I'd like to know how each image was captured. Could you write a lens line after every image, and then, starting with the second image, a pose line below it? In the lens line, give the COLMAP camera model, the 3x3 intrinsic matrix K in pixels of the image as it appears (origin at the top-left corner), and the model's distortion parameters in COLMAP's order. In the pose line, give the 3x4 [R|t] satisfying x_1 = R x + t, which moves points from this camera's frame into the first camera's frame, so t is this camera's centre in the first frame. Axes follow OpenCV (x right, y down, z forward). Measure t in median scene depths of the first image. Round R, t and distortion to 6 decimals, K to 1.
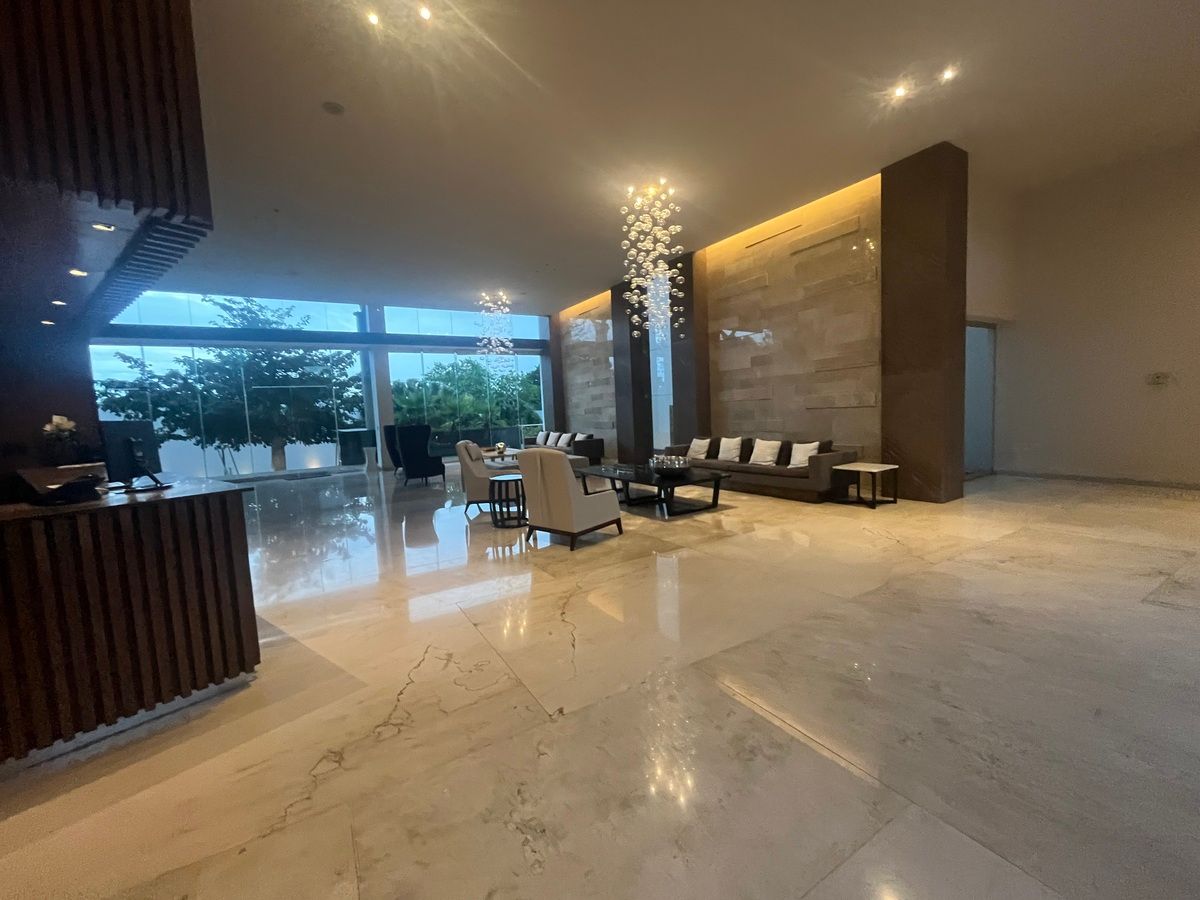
lens RADIAL K [[482.1, 0, 598.3], [0, 482.1, 447.7], [0, 0, 1]] dist [-0.000816, -0.000055]
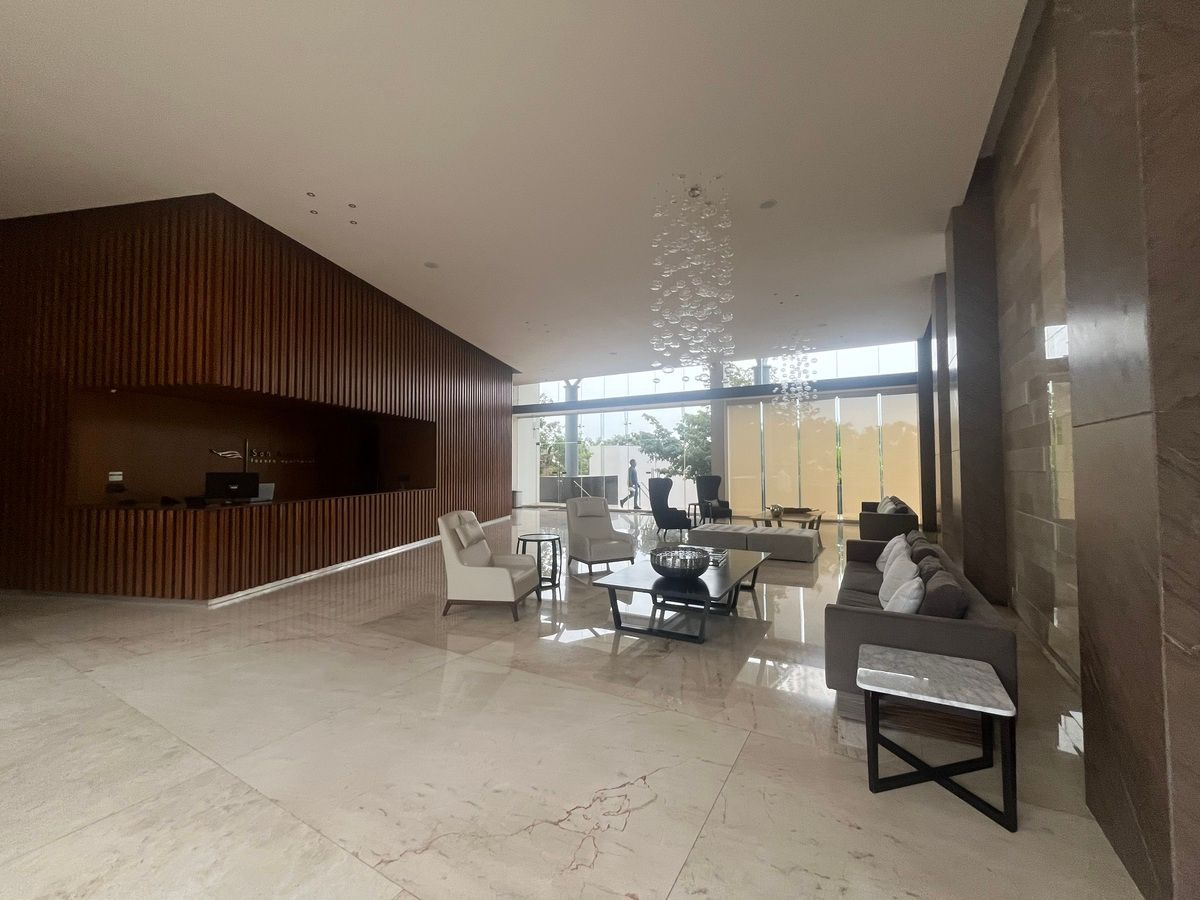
lens RADIAL K [[482.1, 0, 599.6], [0, 482.1, 451.9], [0, 0, 1]] dist [-0.000816, -0.000055]
pose [[0.478936, 0.018287, -0.877659, 0.620372], [-0.086465, 0.995904, -0.026433, -0.082706], [0.873581, 0.088546, 0.478556, 0.481886]]
